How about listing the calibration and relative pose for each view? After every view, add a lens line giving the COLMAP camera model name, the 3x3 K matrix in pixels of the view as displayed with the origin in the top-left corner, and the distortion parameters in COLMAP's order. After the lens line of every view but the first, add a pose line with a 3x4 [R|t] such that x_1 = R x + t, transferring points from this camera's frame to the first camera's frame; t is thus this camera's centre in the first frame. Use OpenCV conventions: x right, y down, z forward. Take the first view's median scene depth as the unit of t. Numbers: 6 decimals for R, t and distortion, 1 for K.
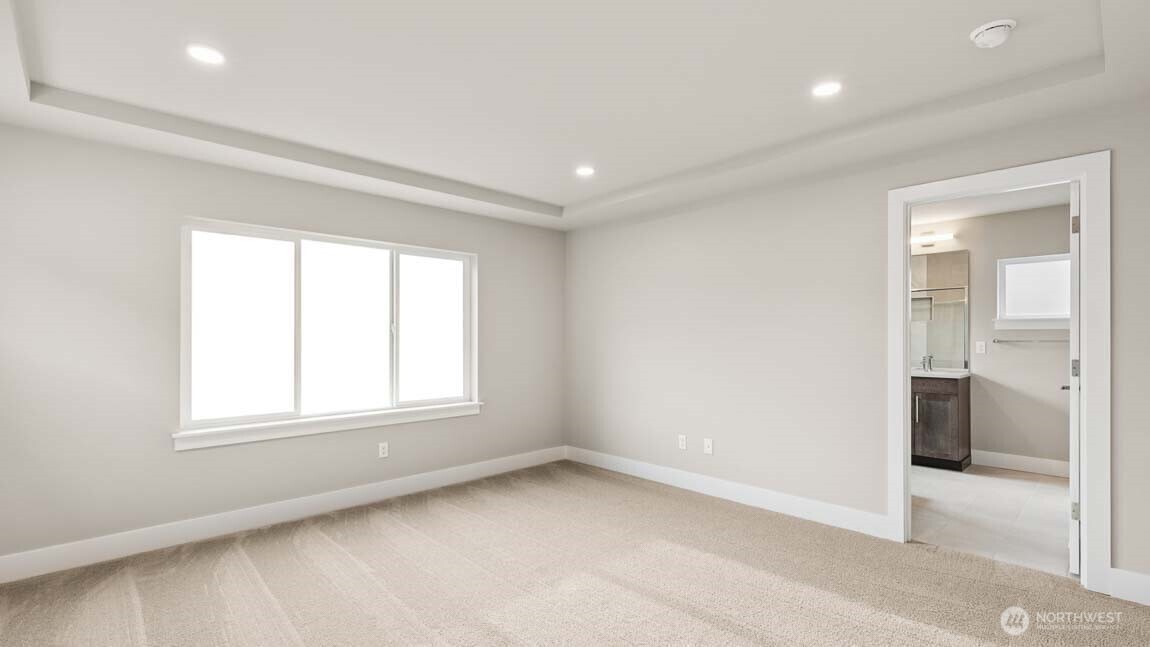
lens RADIAL K [[520.0, 0, 567.3], [0, 520.0, 336.2], [0, 0, 1]] dist [0.005483, -0.000356]
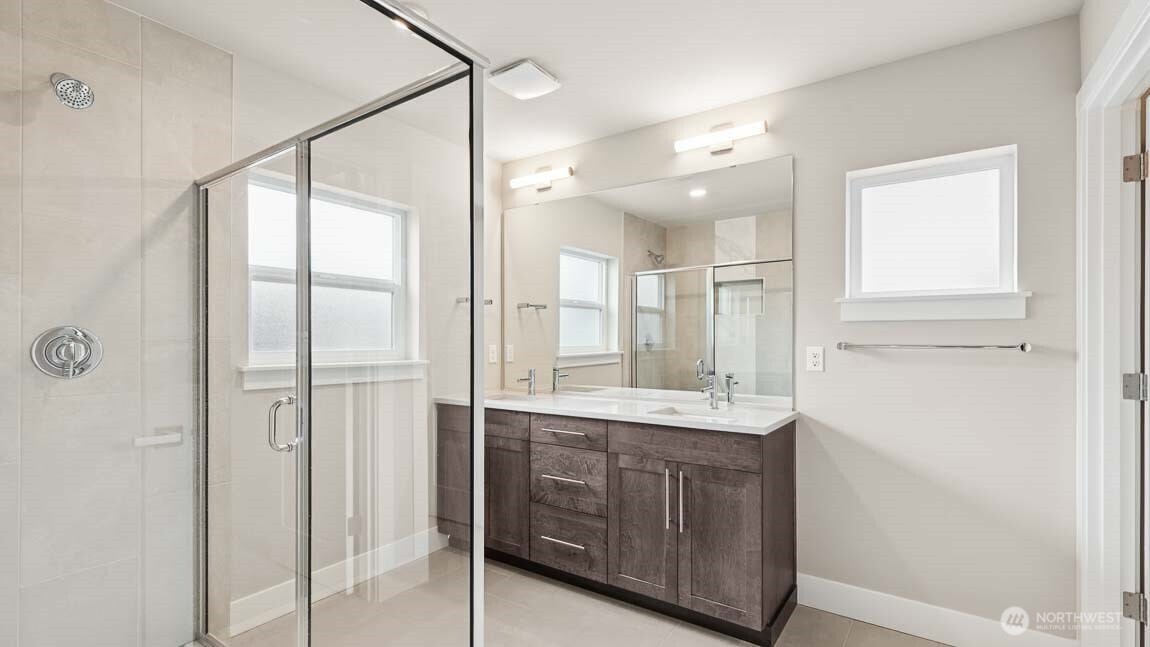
lens RADIAL K [[520.0, 0, 567.3], [0, 520.0, 336.2], [0, 0, 1]] dist [0.005483, -0.000356]
pose [[0.982128, 0.008080, 0.188040, 0.488386], [-0.006924, 0.999953, -0.006802, 0.006064], [-0.188086, 0.005379, 0.982138, 0.584809]]
